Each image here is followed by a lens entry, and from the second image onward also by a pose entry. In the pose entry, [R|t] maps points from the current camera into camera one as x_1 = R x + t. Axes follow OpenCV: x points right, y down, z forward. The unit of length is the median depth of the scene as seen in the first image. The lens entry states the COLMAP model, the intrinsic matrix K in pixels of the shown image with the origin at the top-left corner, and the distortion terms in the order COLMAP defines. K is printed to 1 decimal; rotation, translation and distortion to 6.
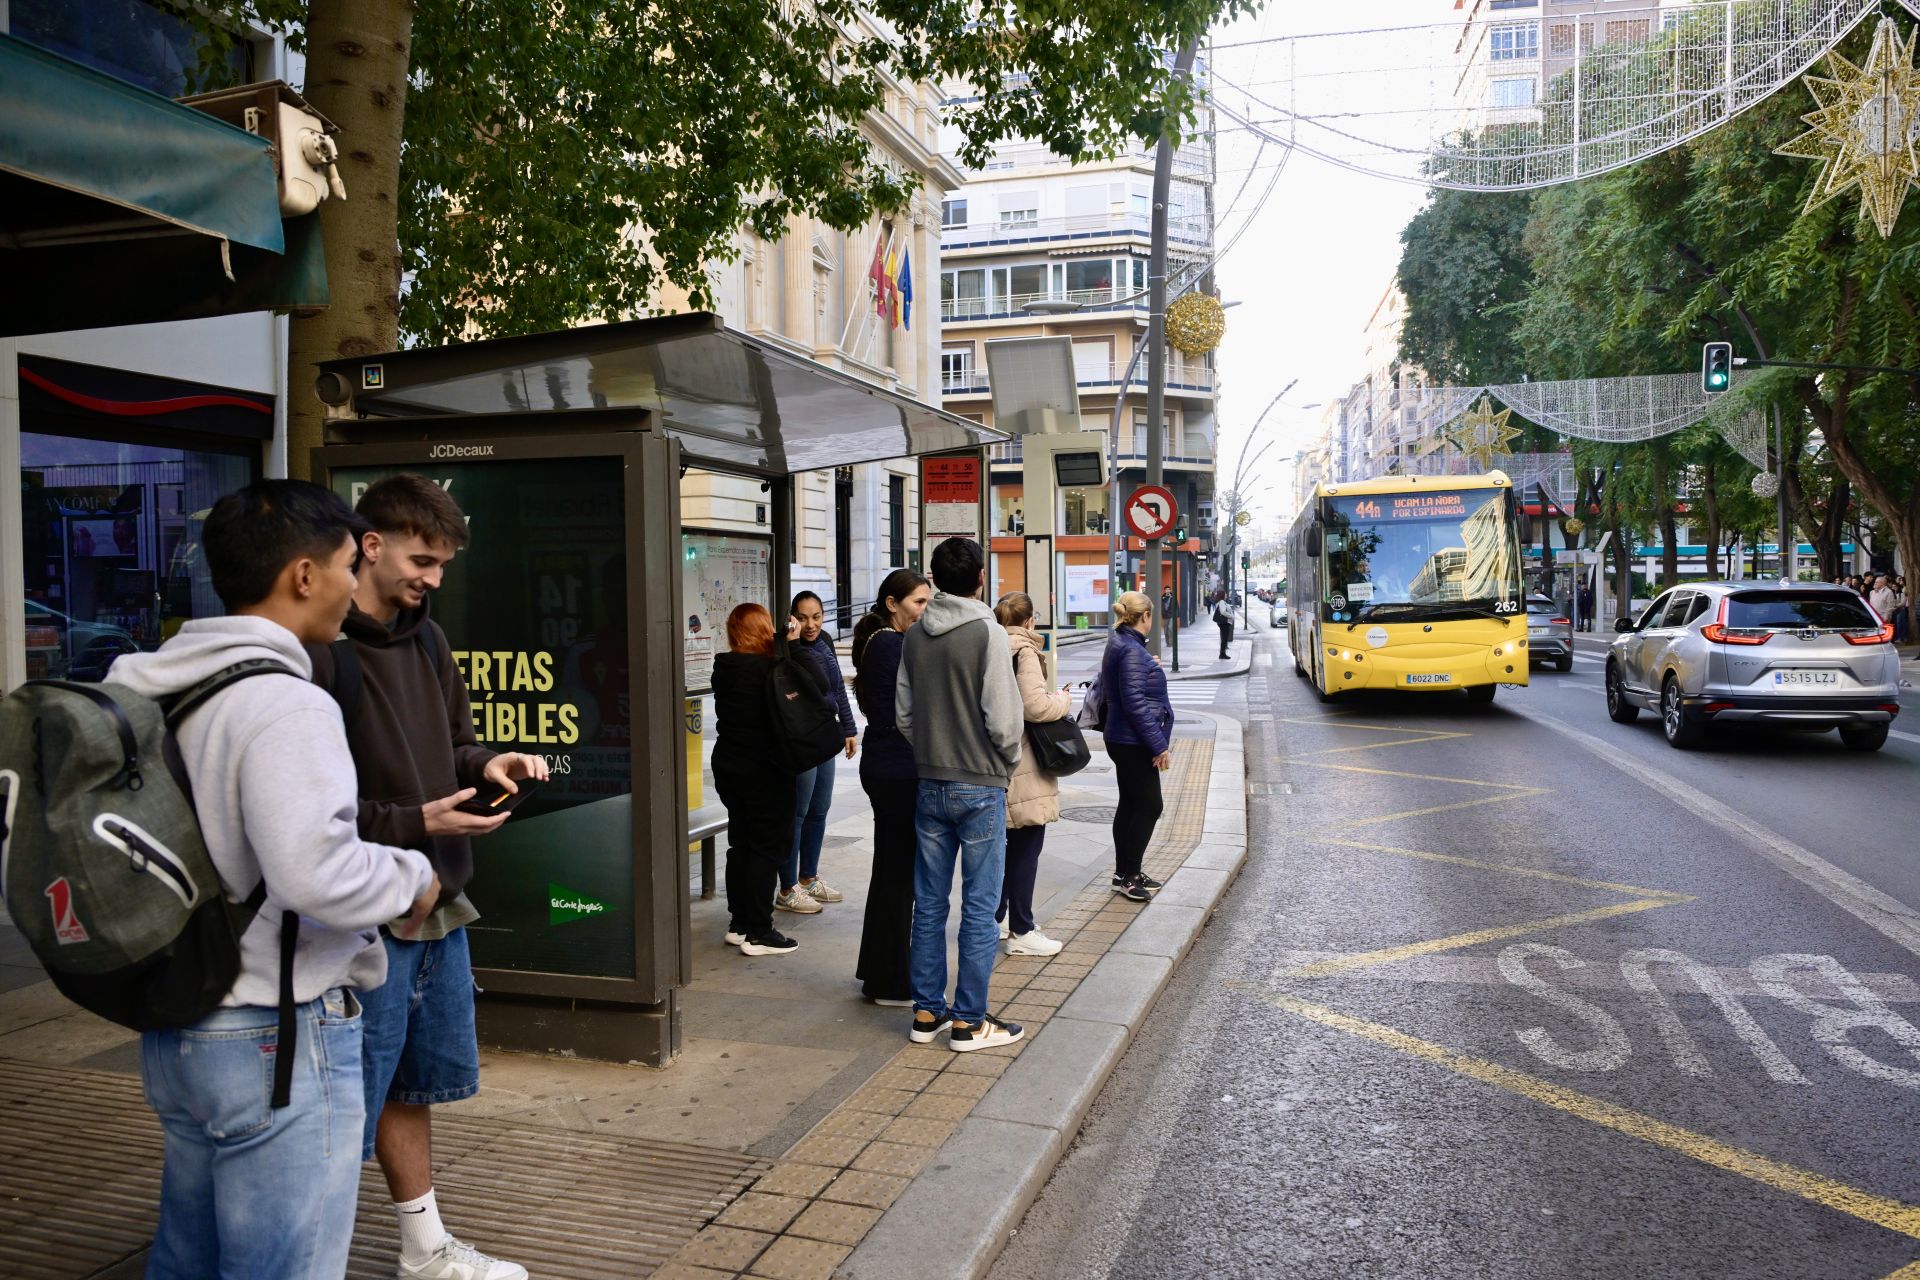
lens RADIAL K [[1451.5, 0, 989.9], [0, 1451.5, 631.2], [0, 0, 1]] dist [-0.007109, -0.000039]
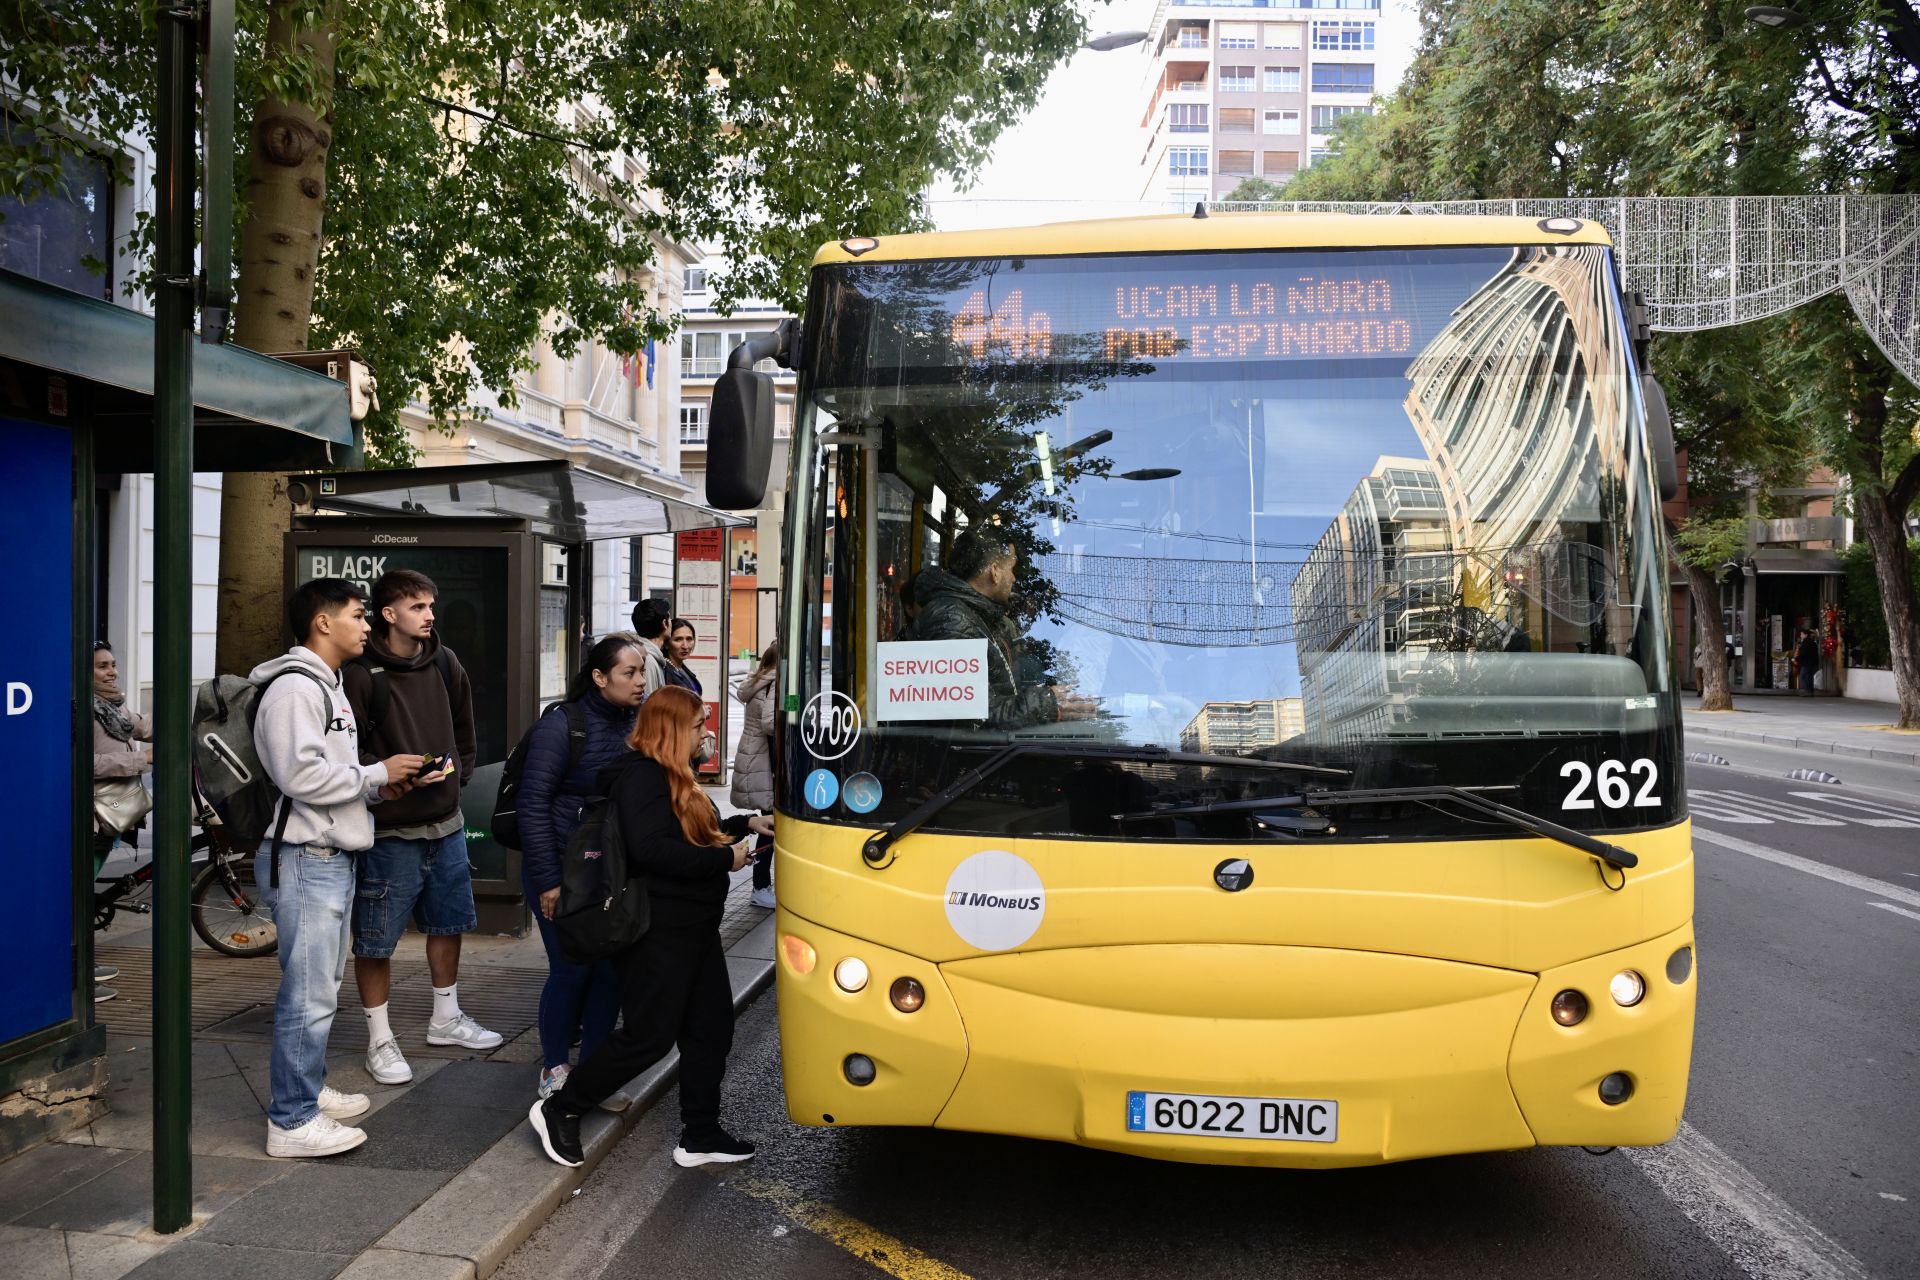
lens RADIAL K [[1331.9, 0, 979.8], [0, 1331.9, 640.3], [0, 0, 1]] dist [-0.003622, -0.002943]
pose [[0.980964, 0.020641, 0.193089, -0.012435], [-0.017307, 0.999671, -0.018940, -0.000355], [-0.193416, 0.015238, 0.980998, -0.257715]]
